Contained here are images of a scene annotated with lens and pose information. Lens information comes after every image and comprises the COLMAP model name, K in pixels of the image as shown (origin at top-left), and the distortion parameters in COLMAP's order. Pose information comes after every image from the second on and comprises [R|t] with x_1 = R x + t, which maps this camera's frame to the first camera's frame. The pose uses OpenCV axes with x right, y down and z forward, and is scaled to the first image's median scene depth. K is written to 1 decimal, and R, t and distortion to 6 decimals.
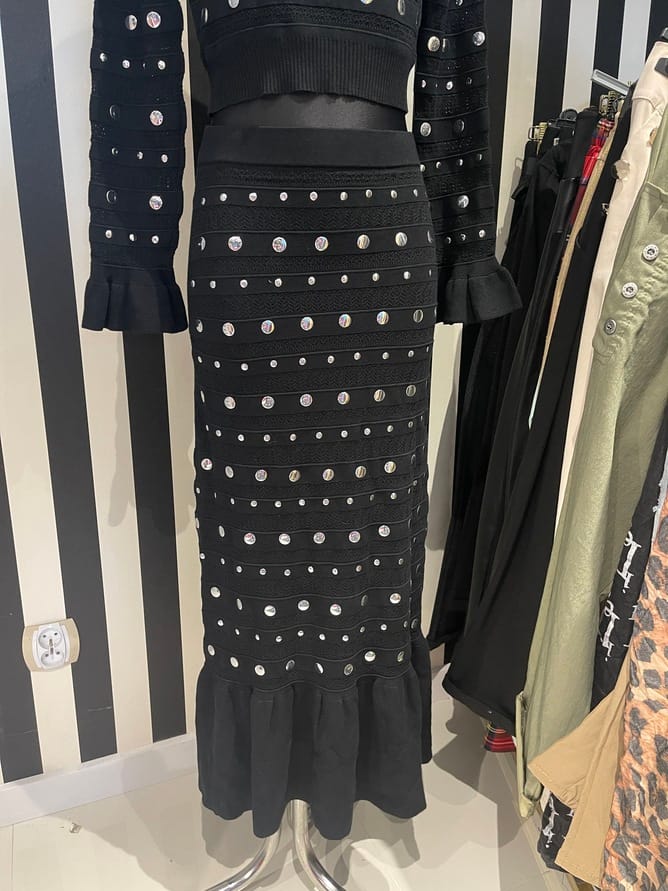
lens RADIAL K [[659.1, 0, 340.7], [0, 659.1, 450.2], [0, 0, 1]] dist [0.040856, -0.066004]
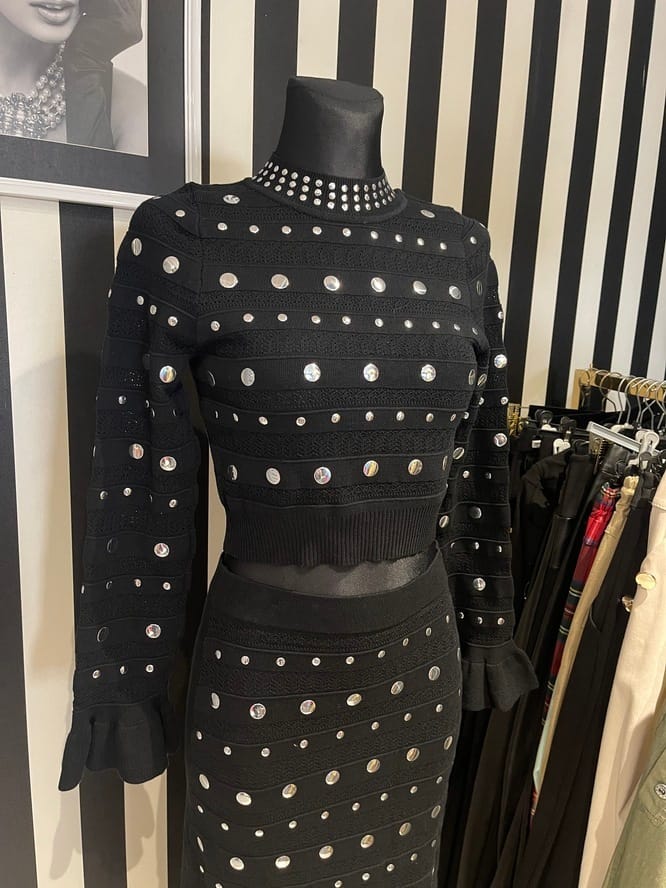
lens RADIAL K [[656.9, 0, 333.1], [0, 656.9, 439.0], [0, 0, 1]] dist [0.040856, -0.066004]
pose [[0.988076, 0.004488, 0.153902, -0.175642], [0.009231, 0.996050, -0.088315, -0.527791], [-0.153691, 0.088683, 0.984131, 0.093626]]
